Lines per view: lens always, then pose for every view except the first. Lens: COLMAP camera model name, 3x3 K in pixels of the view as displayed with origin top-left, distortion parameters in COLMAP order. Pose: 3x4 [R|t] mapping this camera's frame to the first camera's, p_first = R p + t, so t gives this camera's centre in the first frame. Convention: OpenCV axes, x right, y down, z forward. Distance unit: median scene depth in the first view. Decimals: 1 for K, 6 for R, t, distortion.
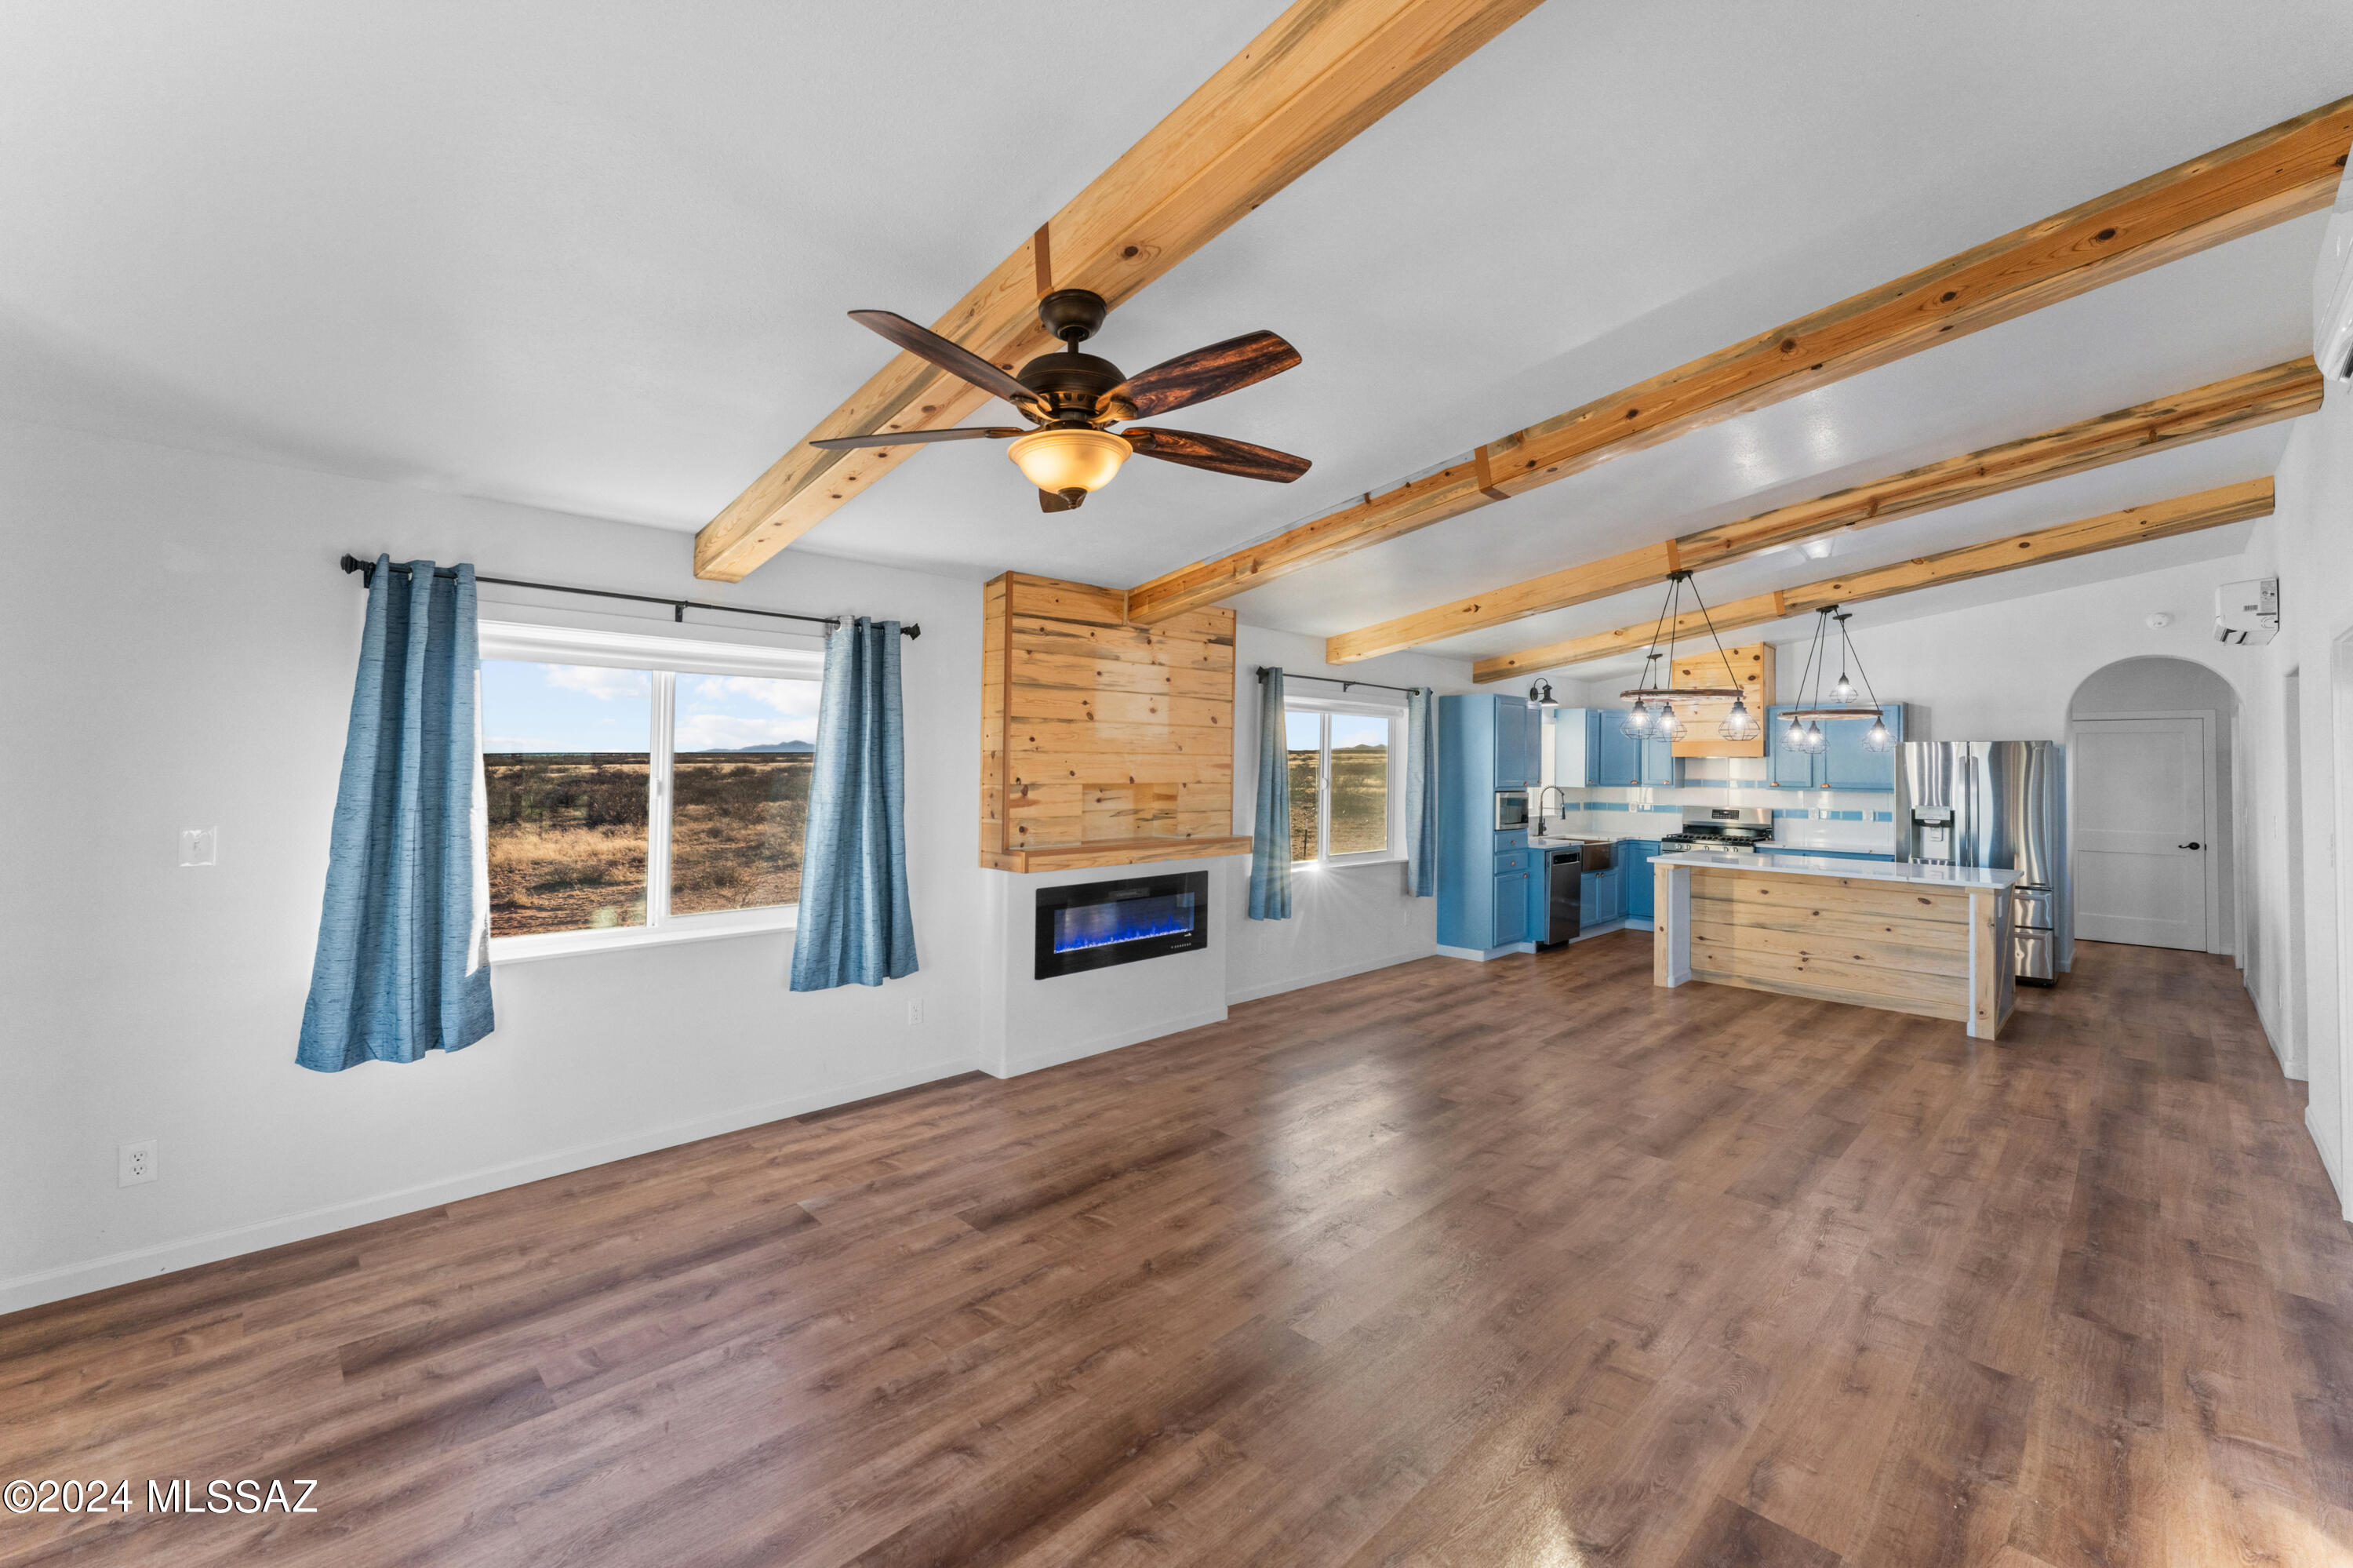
lens RADIAL K [[963.3, 0, 1162.7], [0, 963.3, 745.6], [0, 0, 1]] dist [0.000202, 0.000185]
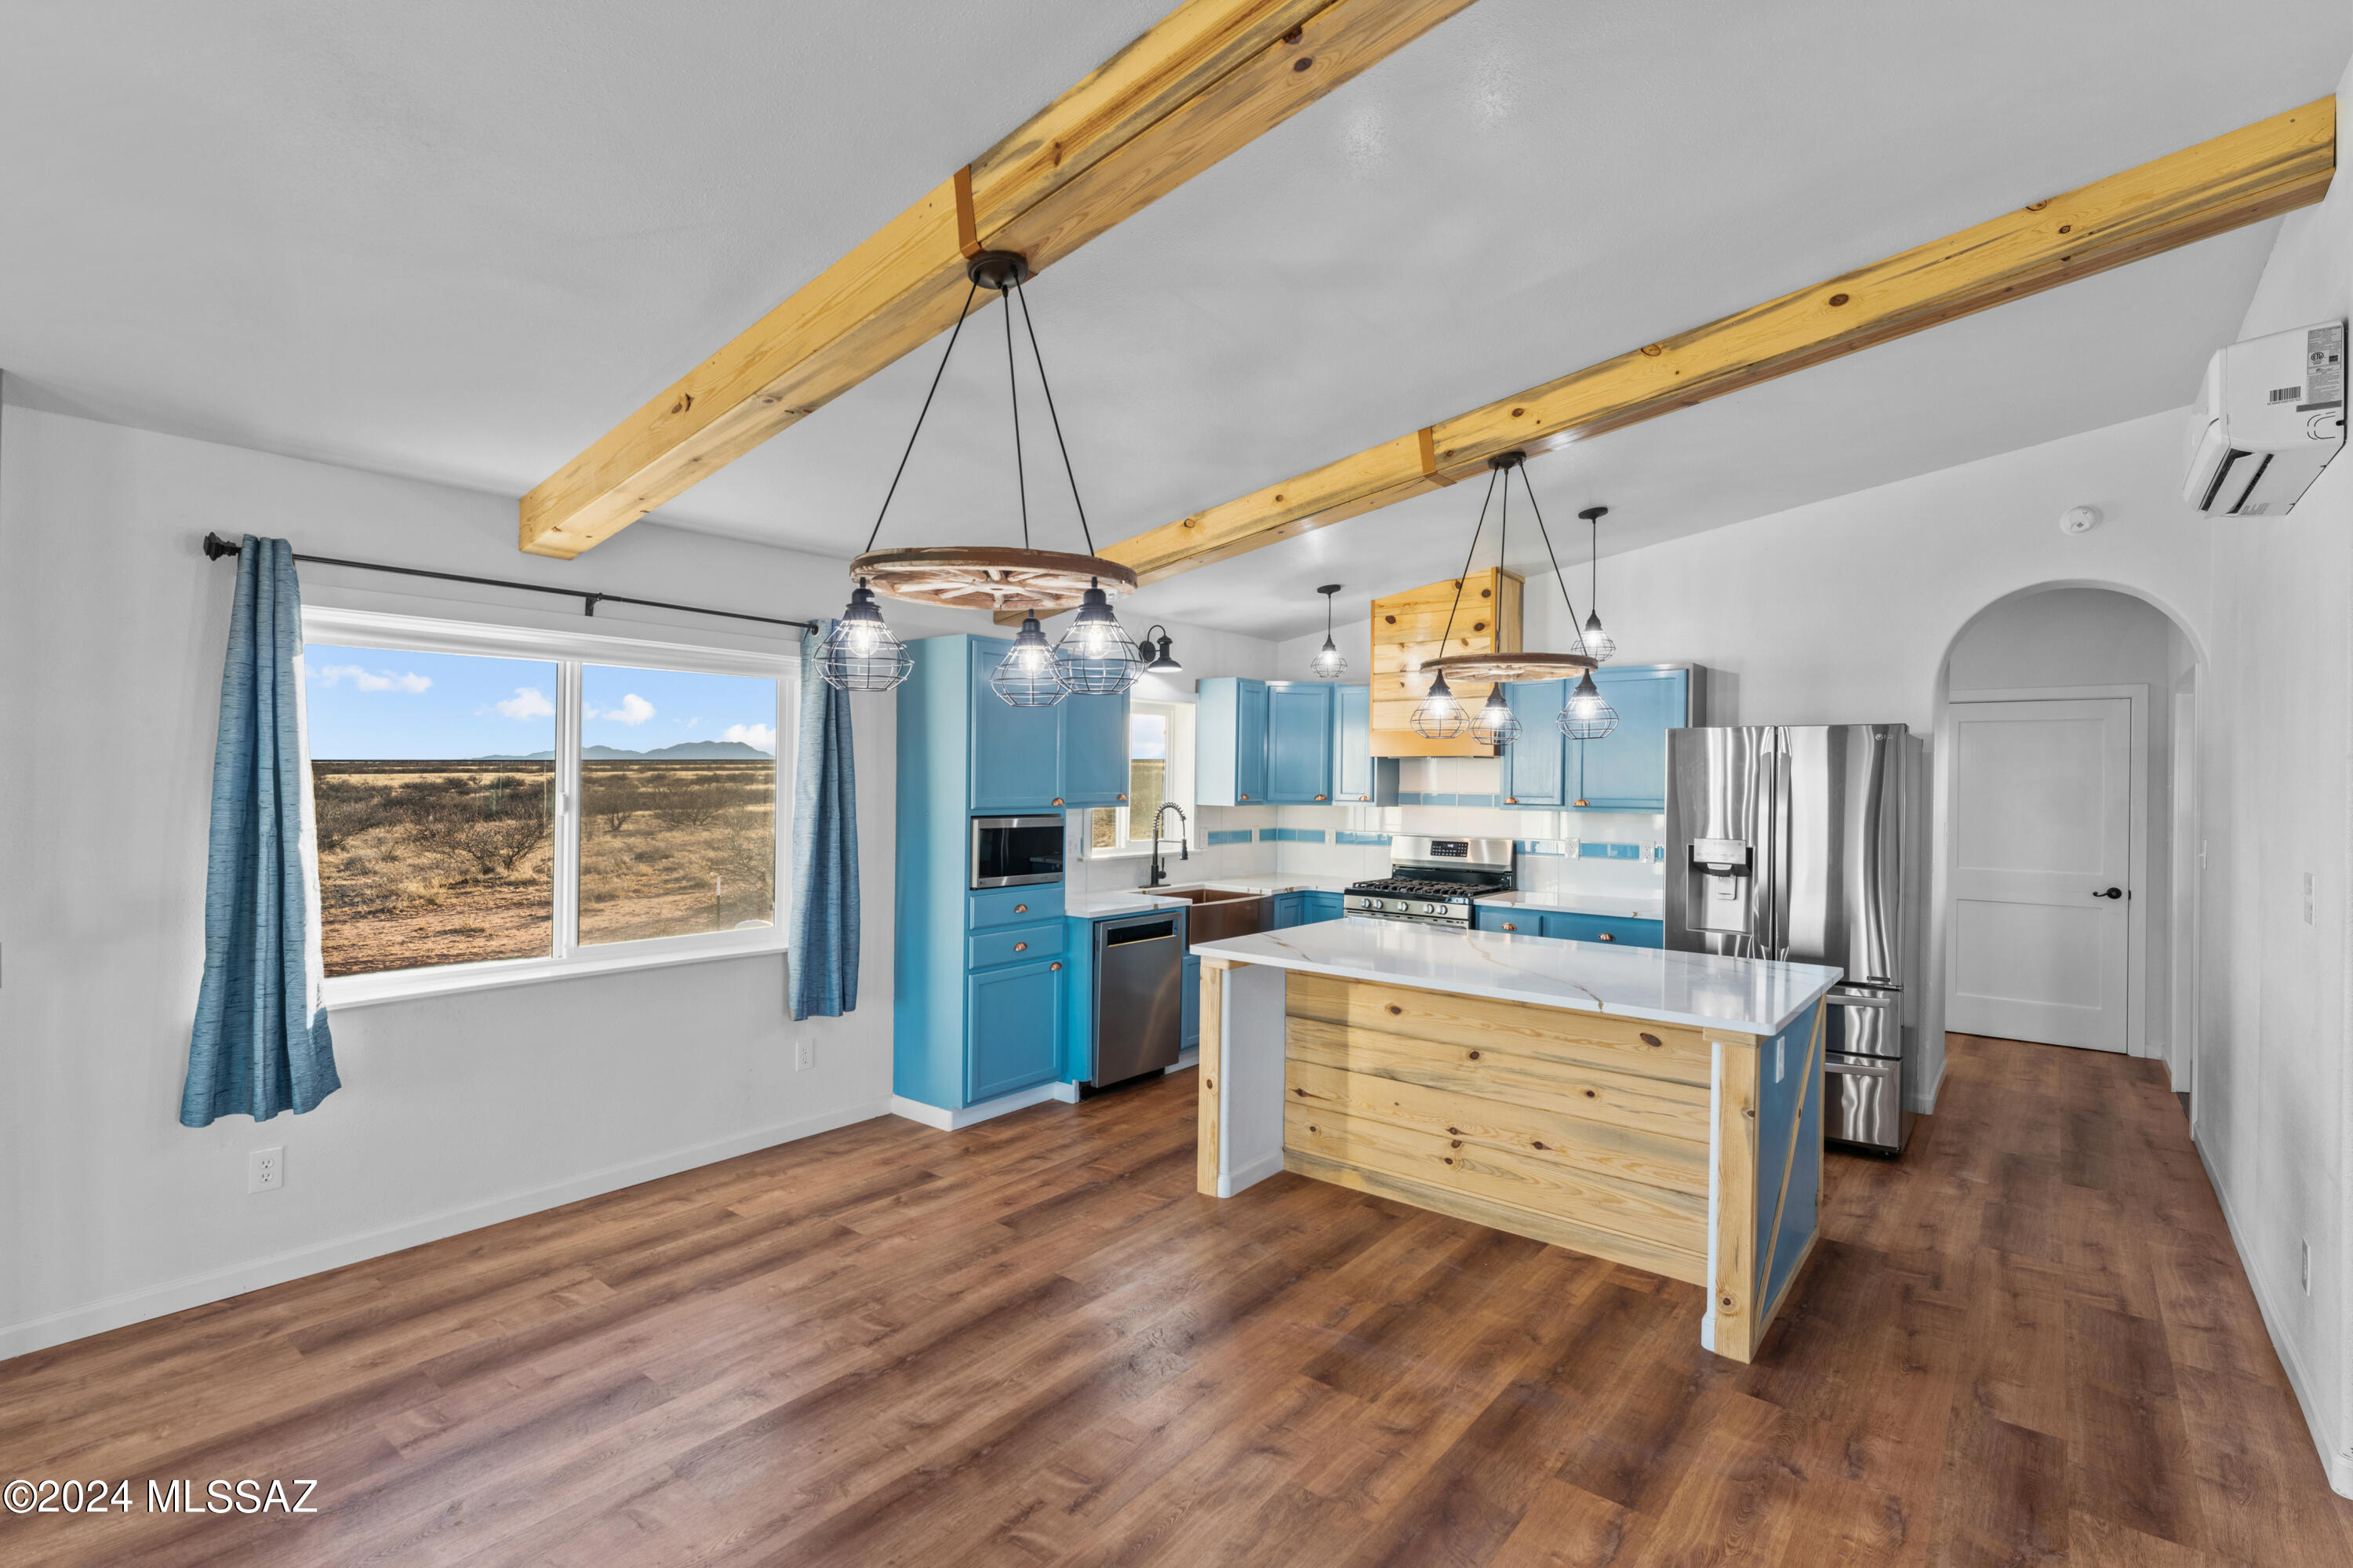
lens RADIAL K [[1089.2, 0, 1177.1], [0, 1089.2, 780.7], [0, 0, 1]] dist [-0.002938, -0.000668]
pose [[0.992564, -0.000434, 0.121724, 0.580470], [-0.002629, 0.999684, 0.024999, 0.018170], [-0.121696, -0.025133, 0.992249, 0.577740]]
